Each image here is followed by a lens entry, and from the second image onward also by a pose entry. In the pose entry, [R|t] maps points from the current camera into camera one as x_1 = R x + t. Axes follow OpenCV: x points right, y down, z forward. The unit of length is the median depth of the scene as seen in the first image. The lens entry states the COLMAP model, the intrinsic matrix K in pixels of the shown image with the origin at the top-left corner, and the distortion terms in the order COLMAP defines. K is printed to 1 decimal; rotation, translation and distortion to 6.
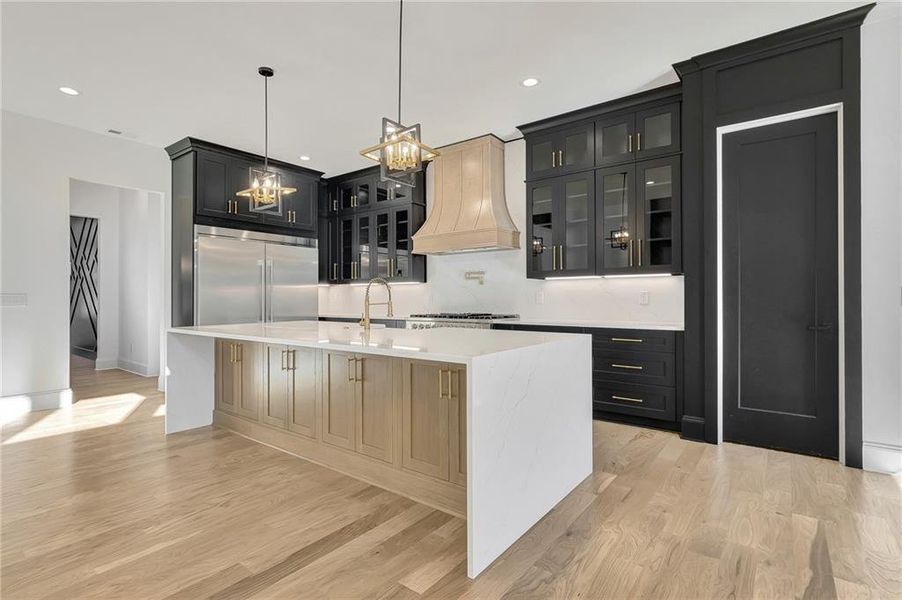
lens RADIAL K [[429.7, 0, 451.0], [0, 429.7, 300.0], [0, 0, 1]] dist [-0.000711, -0.000112]
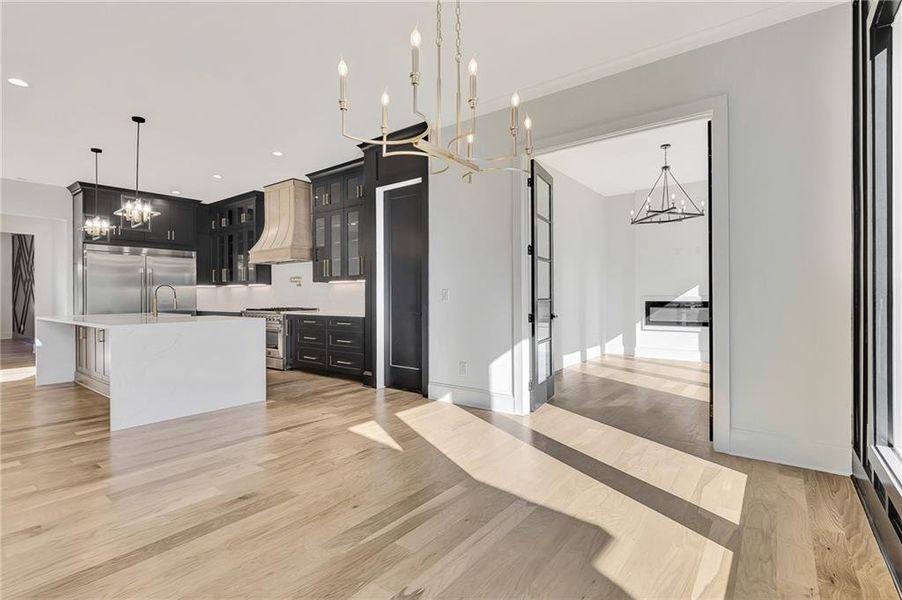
lens RADIAL K [[429.7, 0, 451.0], [0, 429.7, 300.0], [0, 0, 1]] dist [-0.000711, -0.000112]
pose [[0.999976, -0.005267, -0.004453, 0.596329], [0.005301, 0.999956, 0.007690, -0.000594], [0.004412, -0.007713, 0.999961, -0.383599]]
